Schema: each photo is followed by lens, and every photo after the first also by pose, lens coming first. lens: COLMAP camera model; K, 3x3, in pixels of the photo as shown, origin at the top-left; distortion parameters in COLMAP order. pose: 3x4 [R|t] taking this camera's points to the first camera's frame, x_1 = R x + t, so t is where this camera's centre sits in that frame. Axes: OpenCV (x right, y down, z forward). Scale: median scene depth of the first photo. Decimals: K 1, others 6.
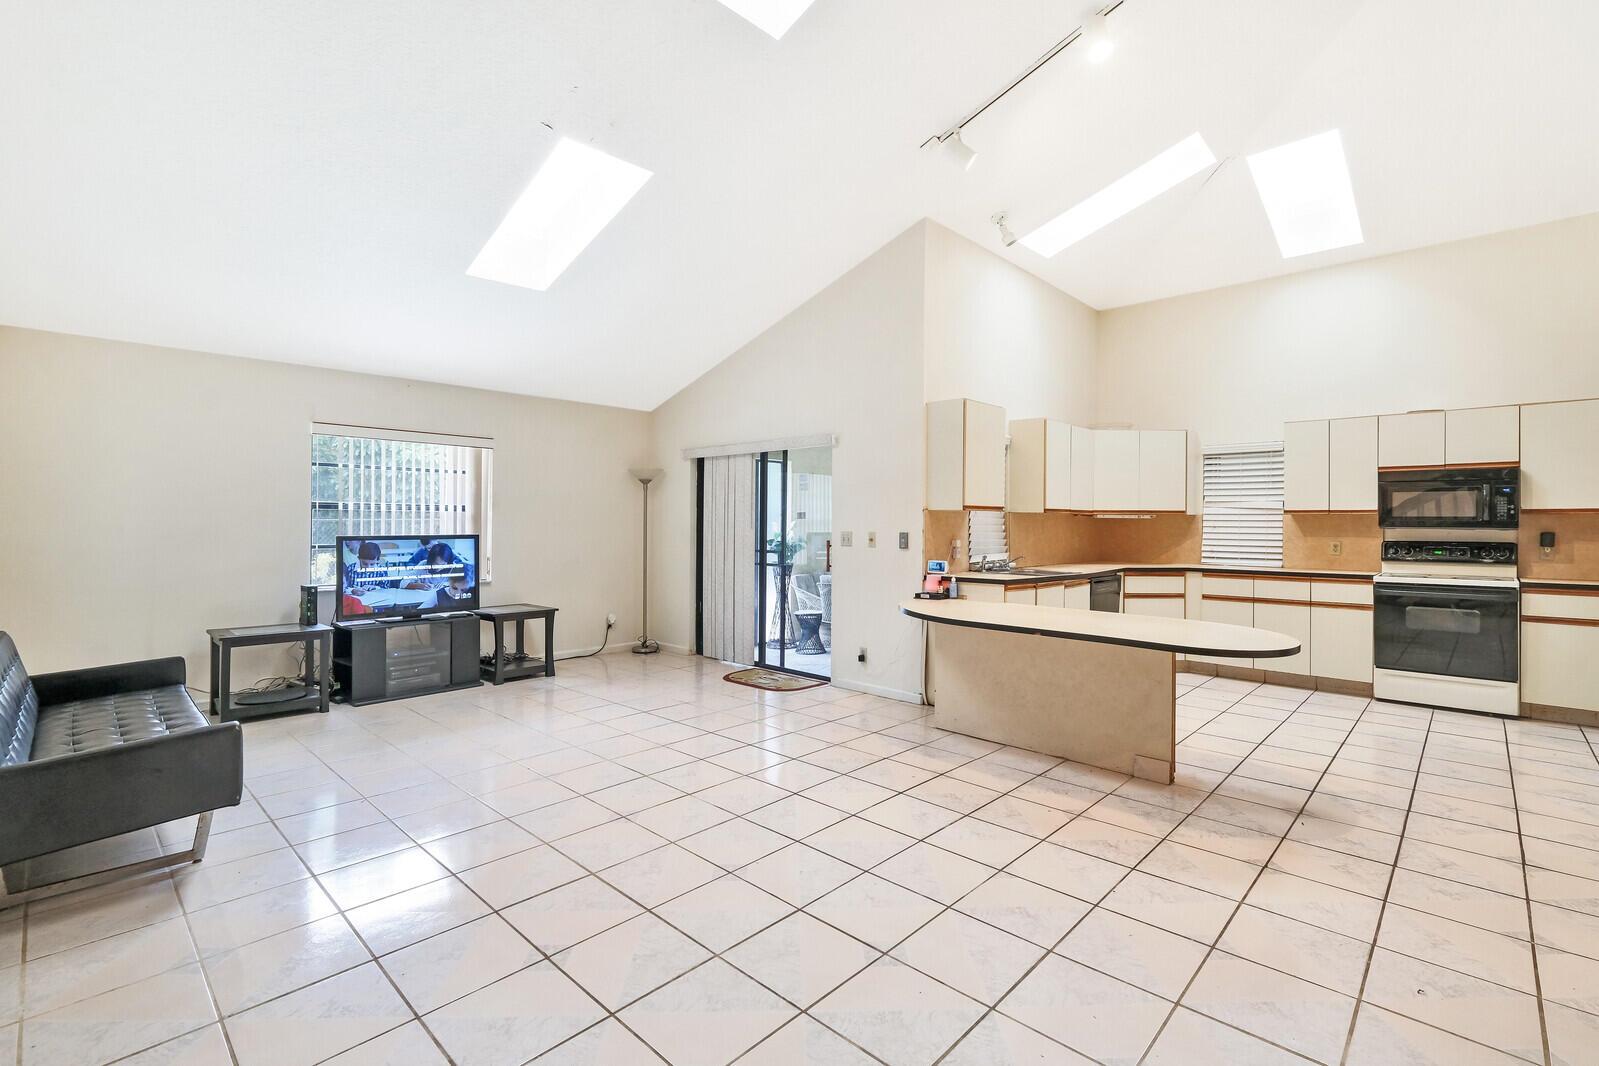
lens RADIAL K [[722.1, 0, 807.1], [0, 722.1, 518.5], [0, 0, 1]] dist [0.000394, 0.000369]
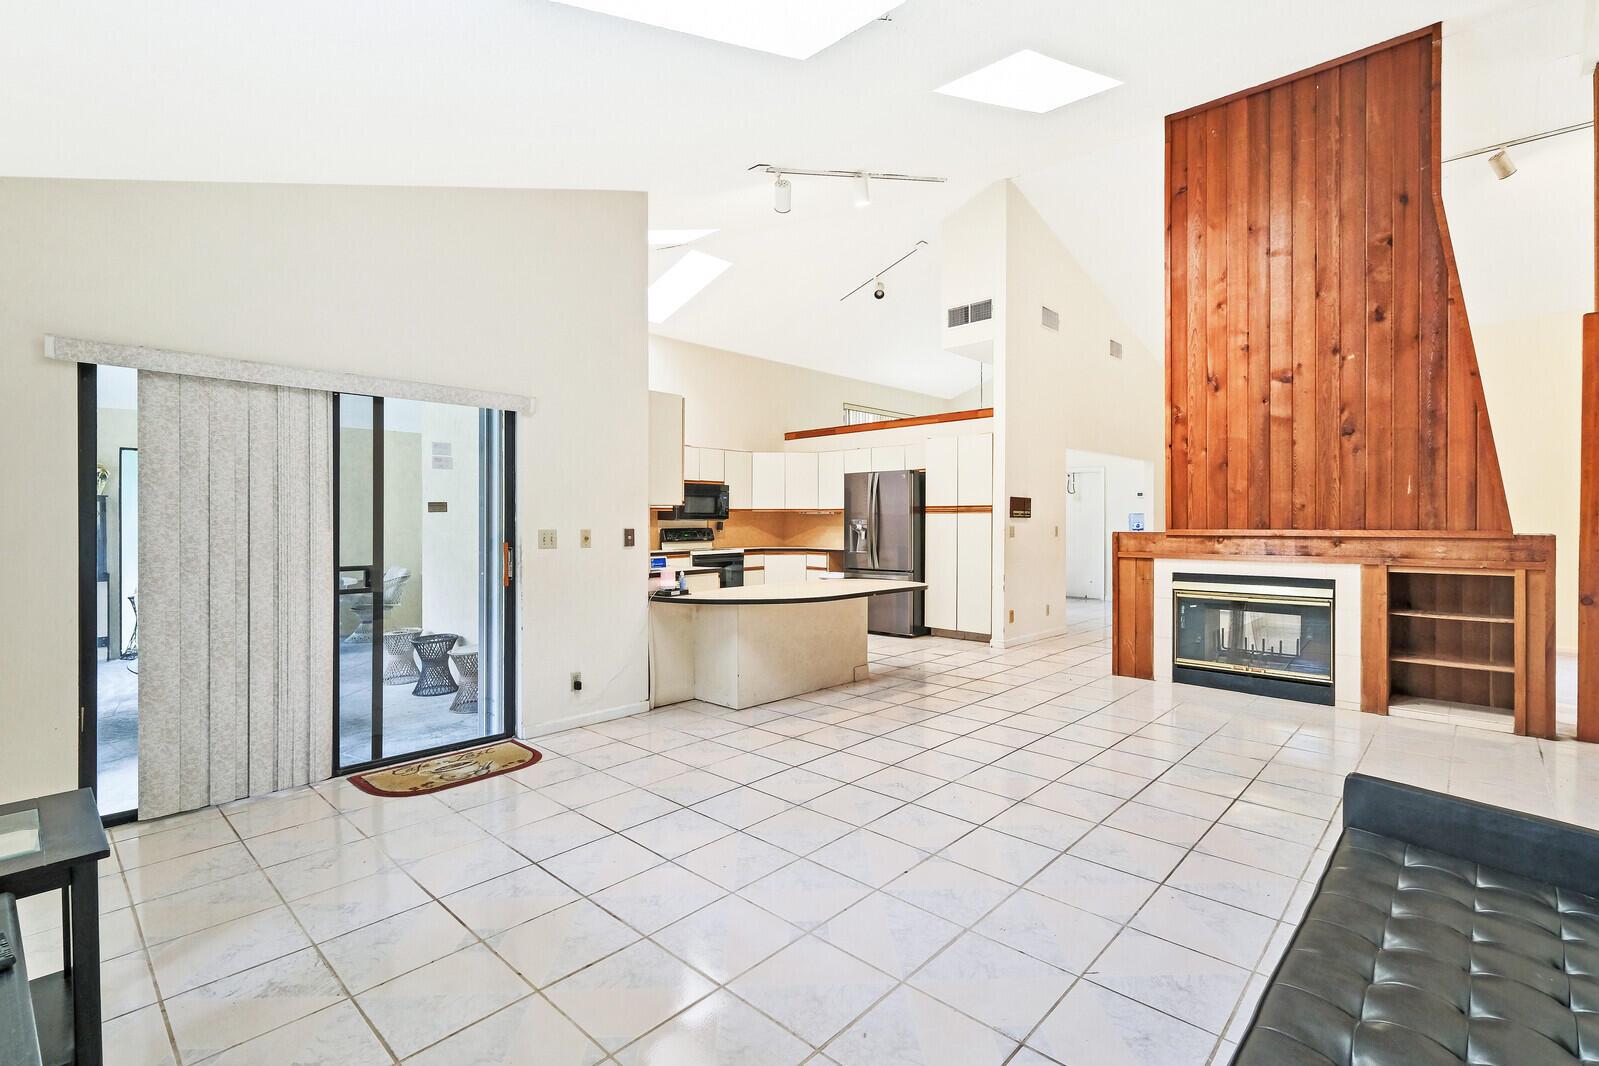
lens RADIAL K [[729.9, 0, 803.4], [0, 729.9, 523.3], [0, 0, 1]] dist [0.000711, -0.000153]
pose [[-0.005902, -0.011217, 0.999920, -0.775316], [-0.006768, 0.999915, 0.011177, 0.001070], [-0.999960, -0.006701, -0.005978, 0.788112]]
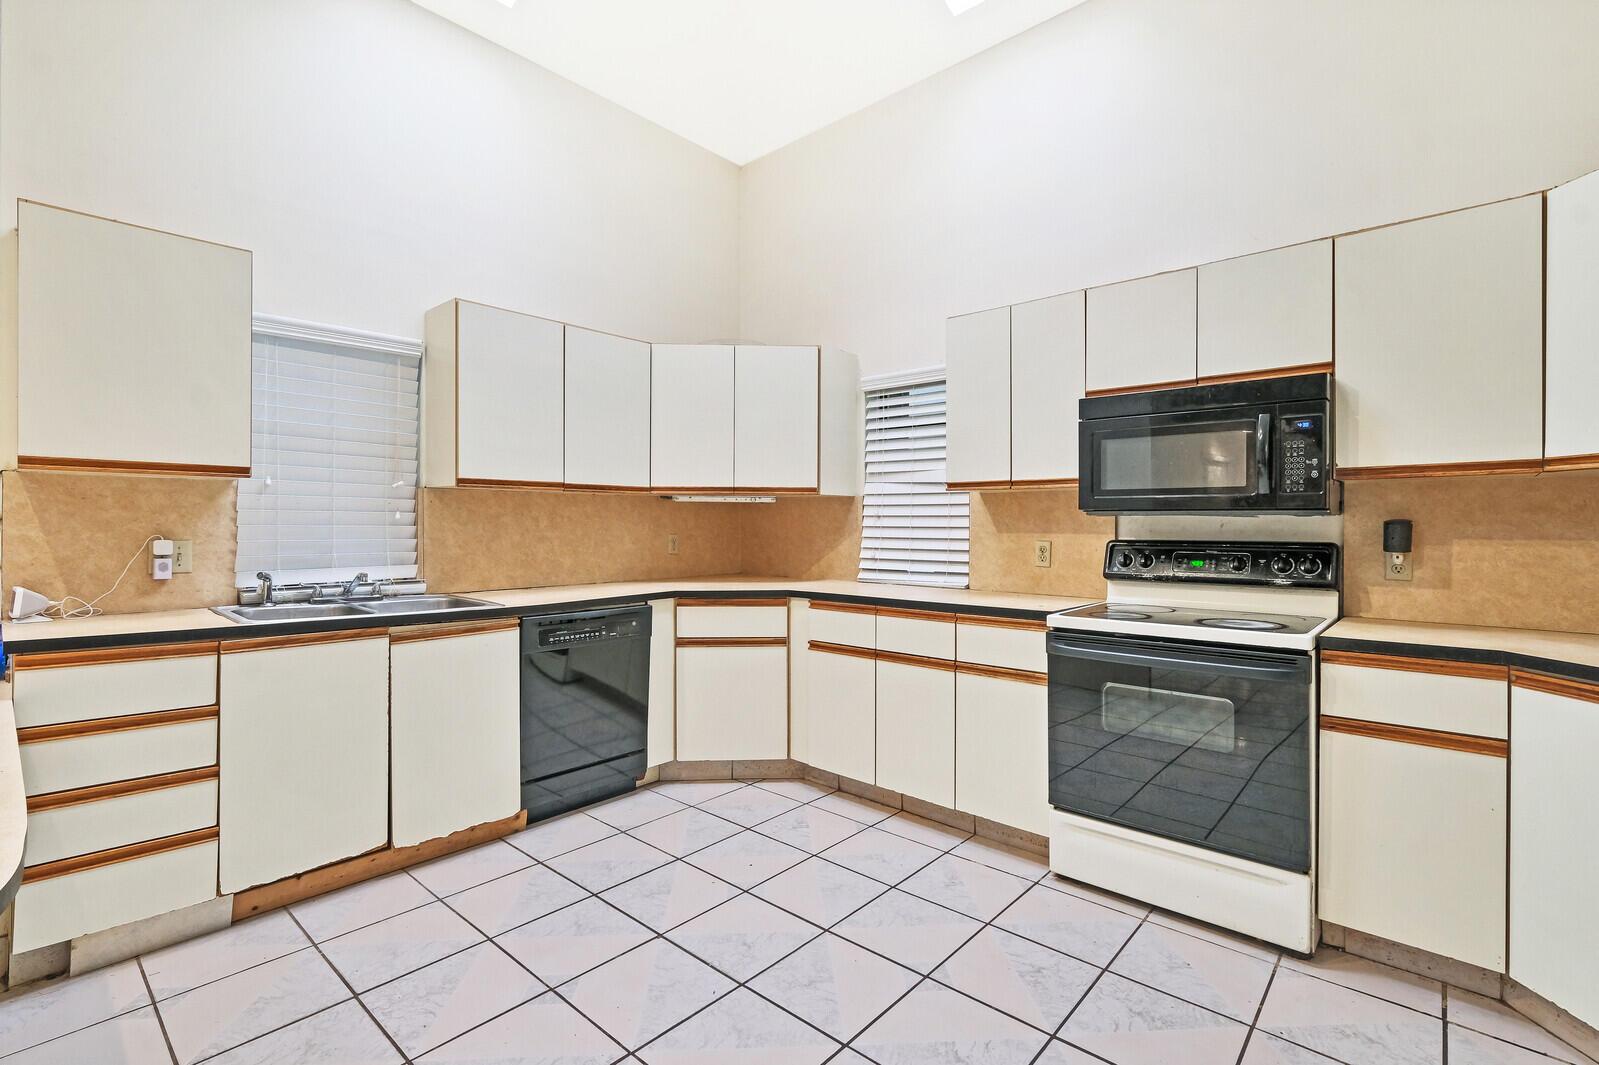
lens RADIAL K [[729.9, 0, 803.4], [0, 729.9, 522.8], [0, 0, 1]] dist [0.000711, -0.000153]
pose [[0.999582, -0.001148, 0.028881, 0.620044], [0.001058, 0.999995, 0.003131, 0.018372], [-0.028884, -0.003100, 0.999578, 0.535125]]
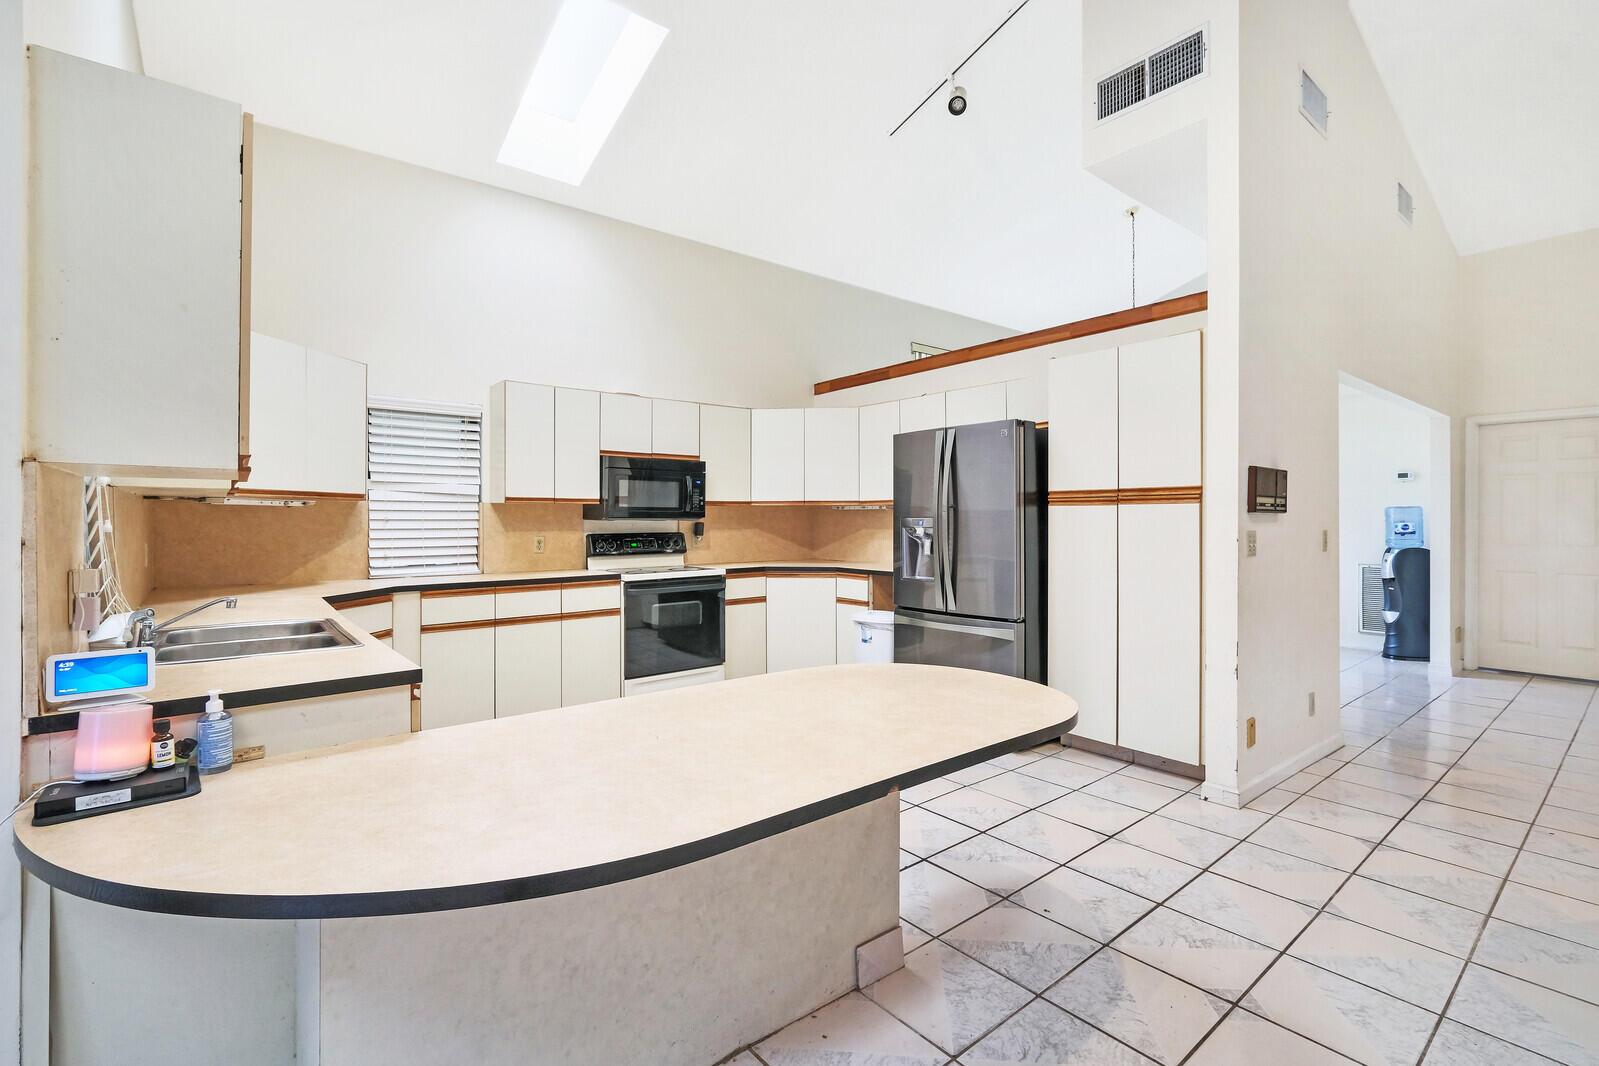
lens RADIAL K [[722.1, 0, 807.1], [0, 722.1, 518.5], [0, 0, 1]] dist [0.000394, 0.000369]
pose [[0.125160, -0.005295, 0.992122, -0.053733], [-0.003530, 0.999977, 0.005782, 0.006055], [-0.992130, -0.004226, 0.125138, 0.683463]]
